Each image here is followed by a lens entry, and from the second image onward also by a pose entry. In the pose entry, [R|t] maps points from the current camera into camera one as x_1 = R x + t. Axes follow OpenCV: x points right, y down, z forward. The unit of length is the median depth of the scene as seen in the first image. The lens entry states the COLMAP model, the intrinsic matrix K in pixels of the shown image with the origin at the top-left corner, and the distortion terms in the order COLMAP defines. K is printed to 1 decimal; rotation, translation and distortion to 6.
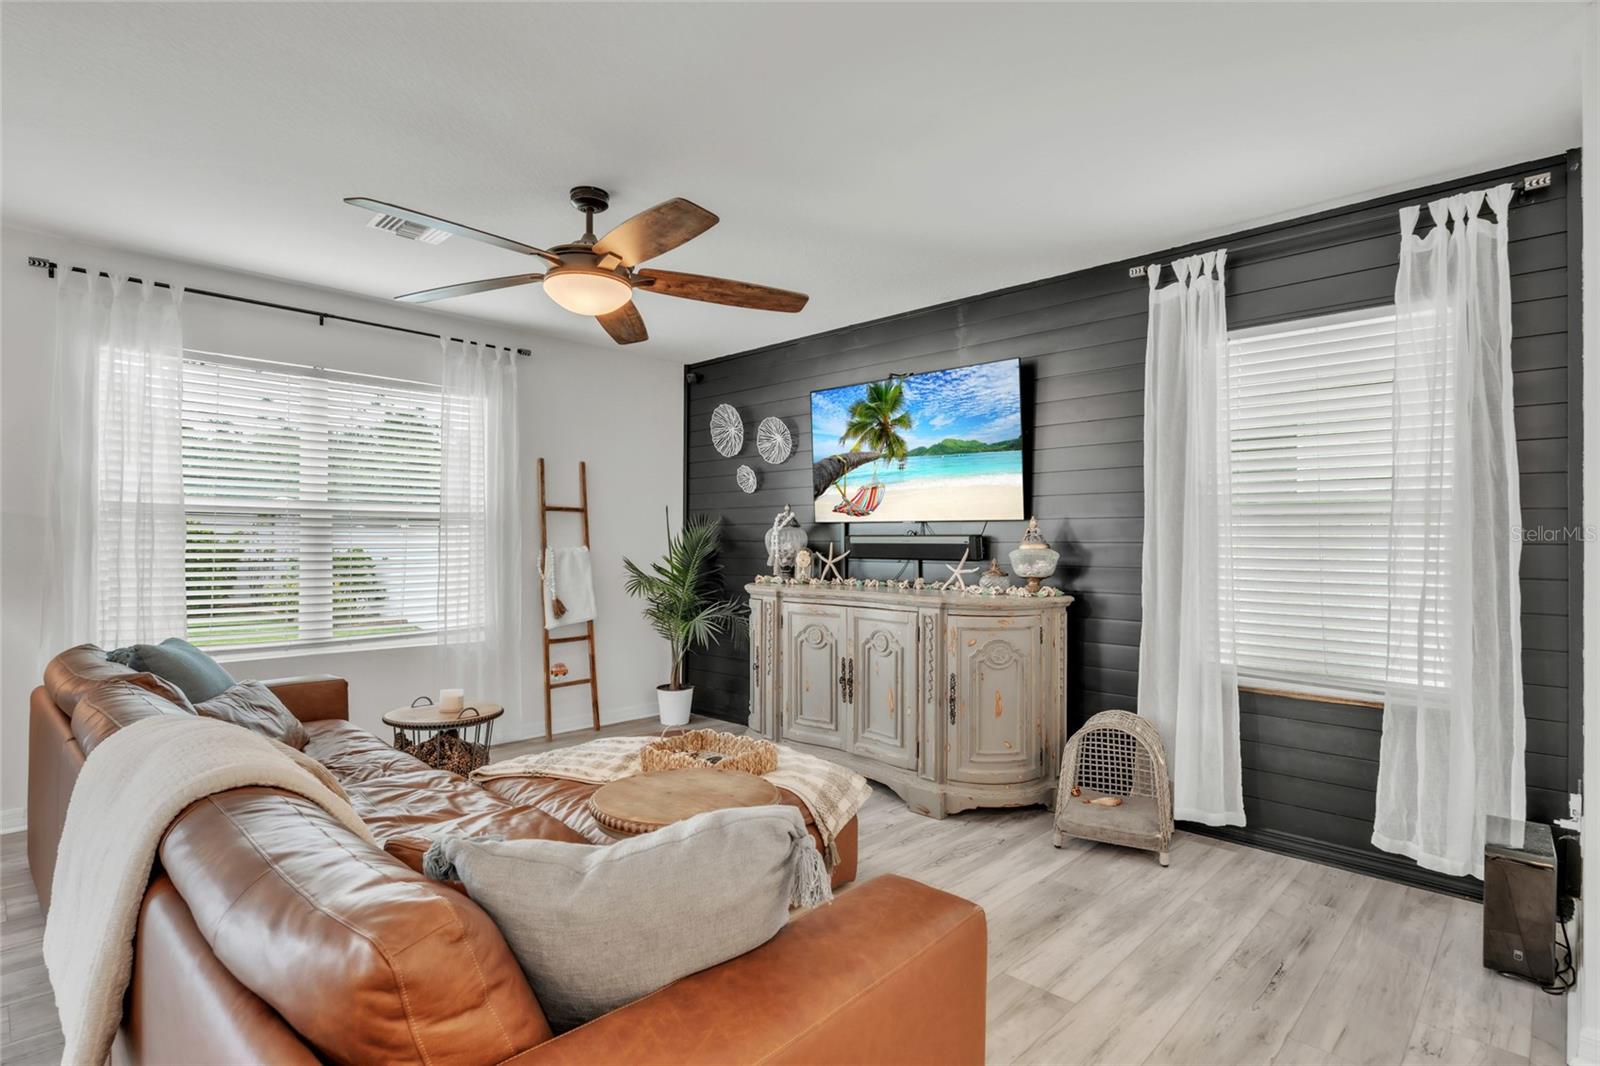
lens RADIAL K [[798.4, 0, 798.9], [0, 798.4, 533.8], [0, 0, 1]] dist [-0.002175, 0.000262]
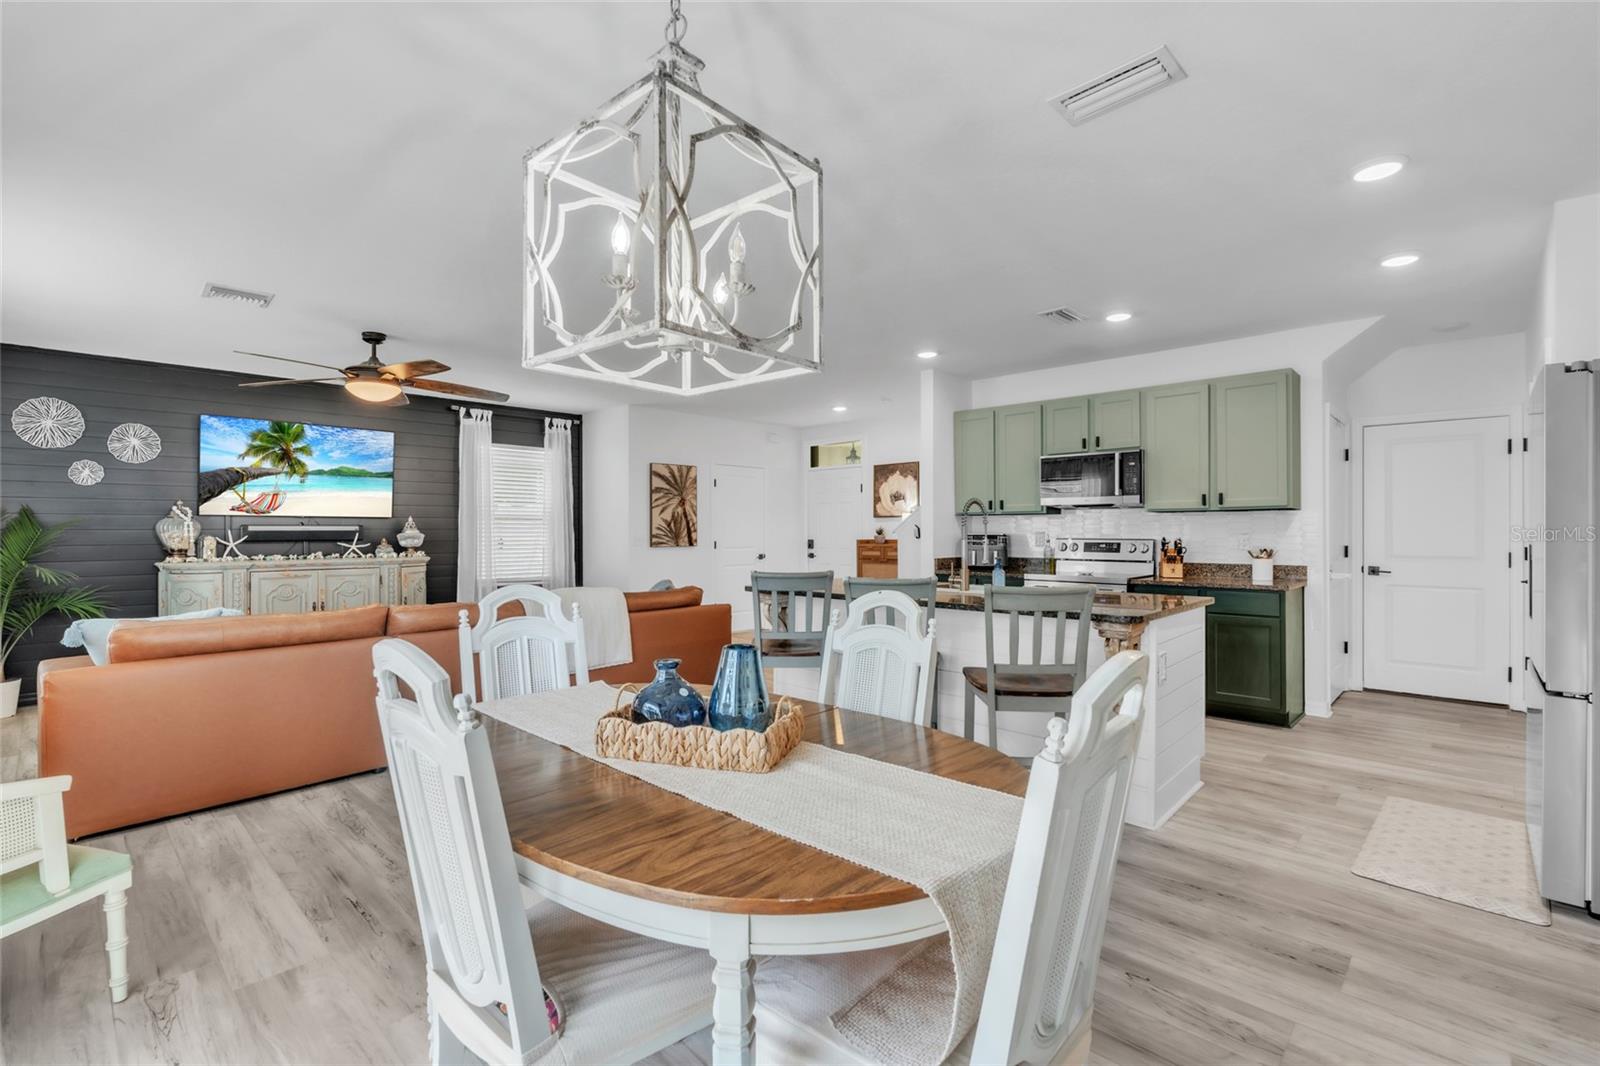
lens RADIAL K [[717.6, 0, 797.5], [0, 717.6, 524.0], [0, 0, 1]] dist [-0.001936, -0.000730]
pose [[-0.009565, 0.006033, 0.999936, -1.525914], [-0.005057, 0.999969, -0.006081, 0.003121], [-0.999941, -0.005115, -0.009535, 0.062693]]
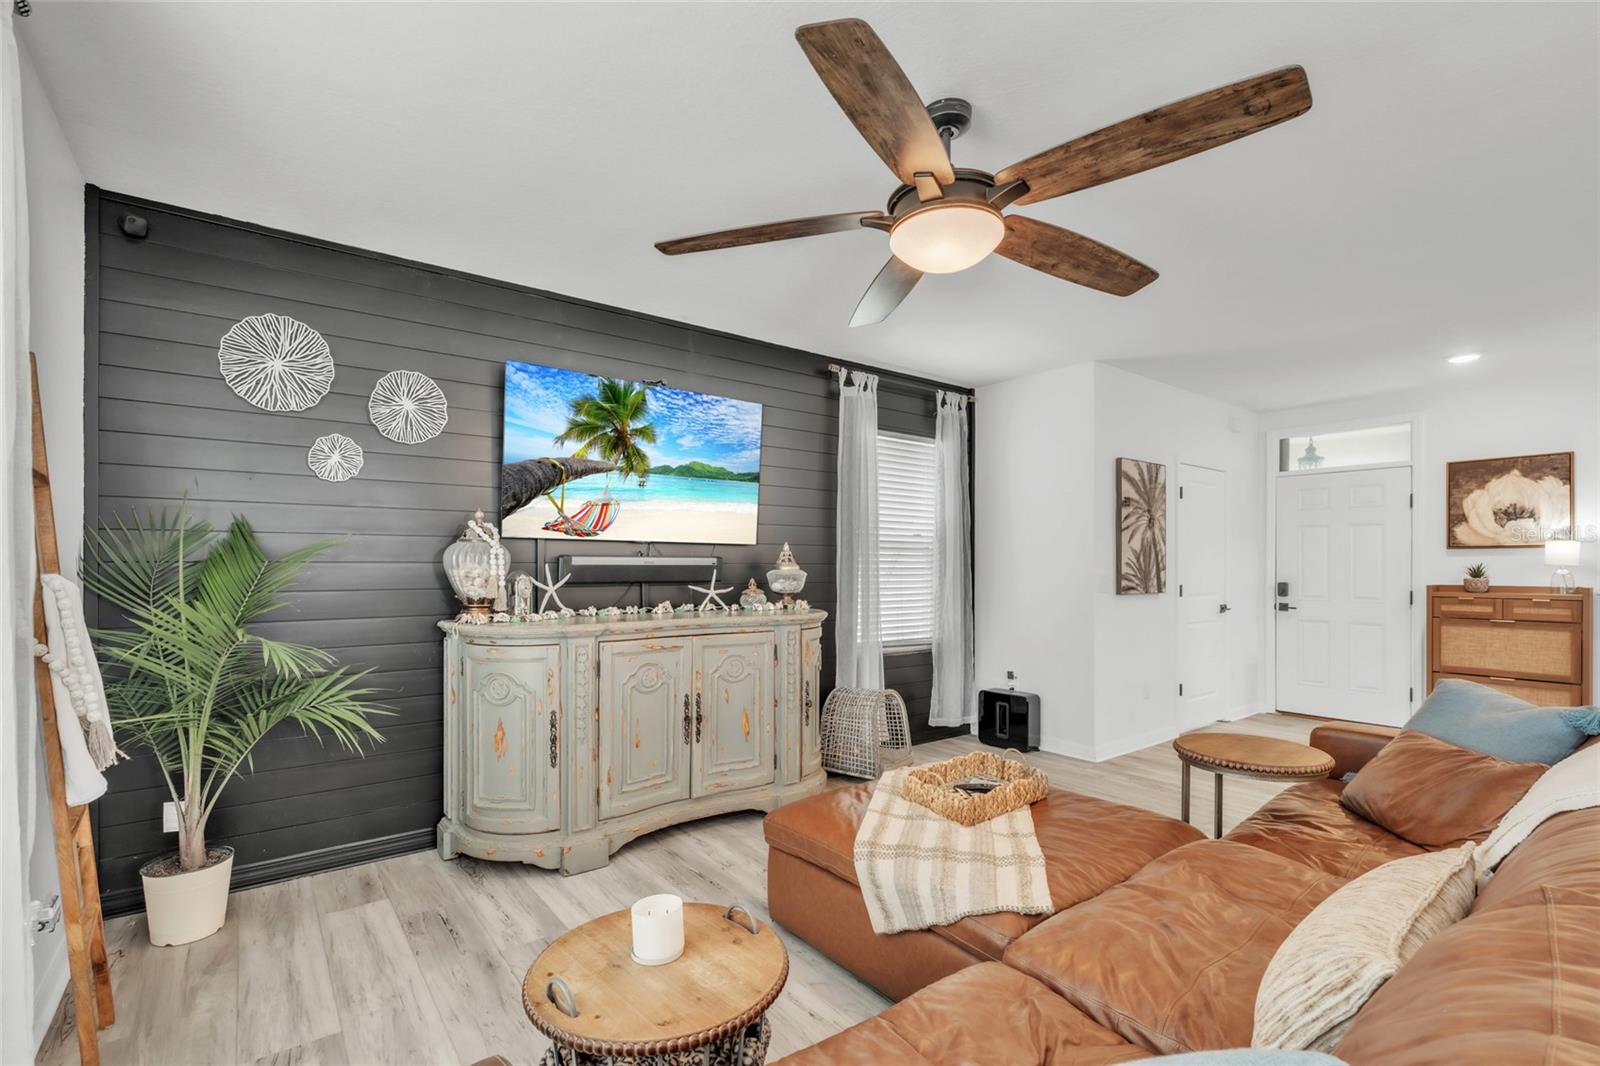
lens RADIAL K [[717.6, 0, 797.5], [0, 717.6, 562.8], [0, 0, 1]] dist [-0.001936, -0.000730]
pose [[0.156959, -0.002723, 0.987601, -0.792819], [-0.011413, 0.999924, 0.004571, 0.003221], [-0.987539, -0.011989, 0.156916, 0.833796]]
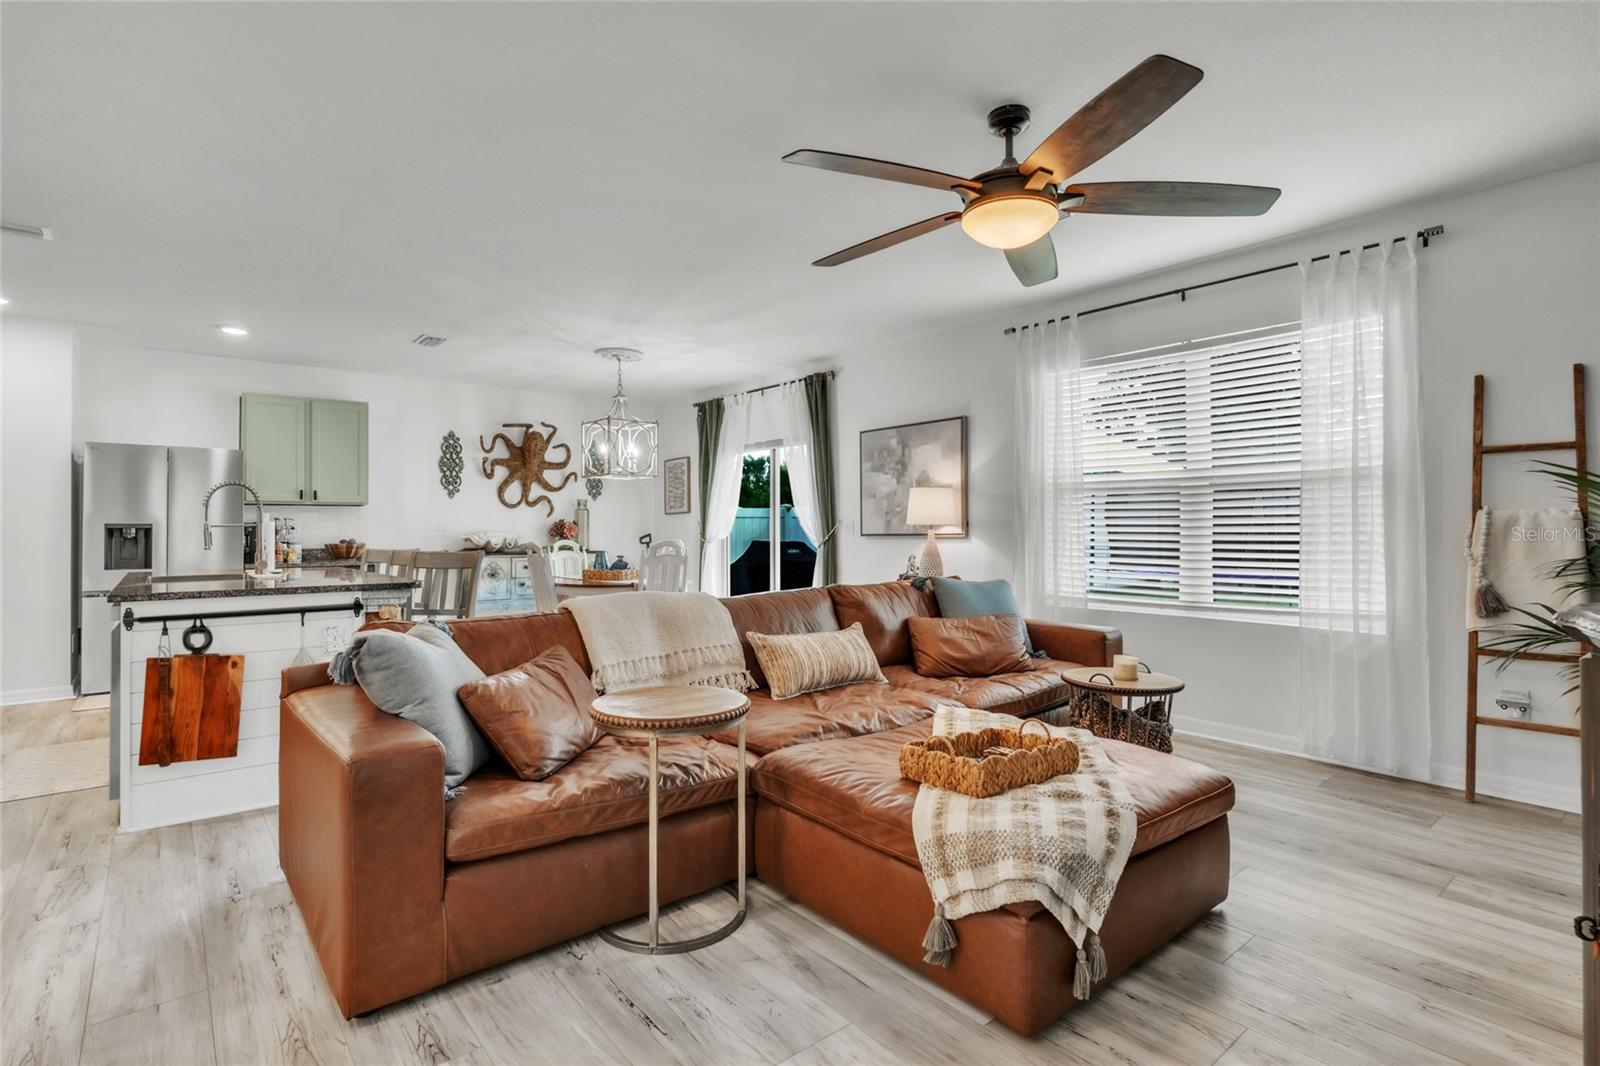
lens RADIAL K [[784.5, 0, 805.6], [0, 784.5, 517.1], [0, 0, 1]] dist [-0.002876, 0.000342]
pose [[-0.114507, -0.021392, -0.993192, 0.531599], [0.011424, 0.999674, -0.022849, 0.044010], [0.993357, -0.013962, -0.114225, 0.707444]]
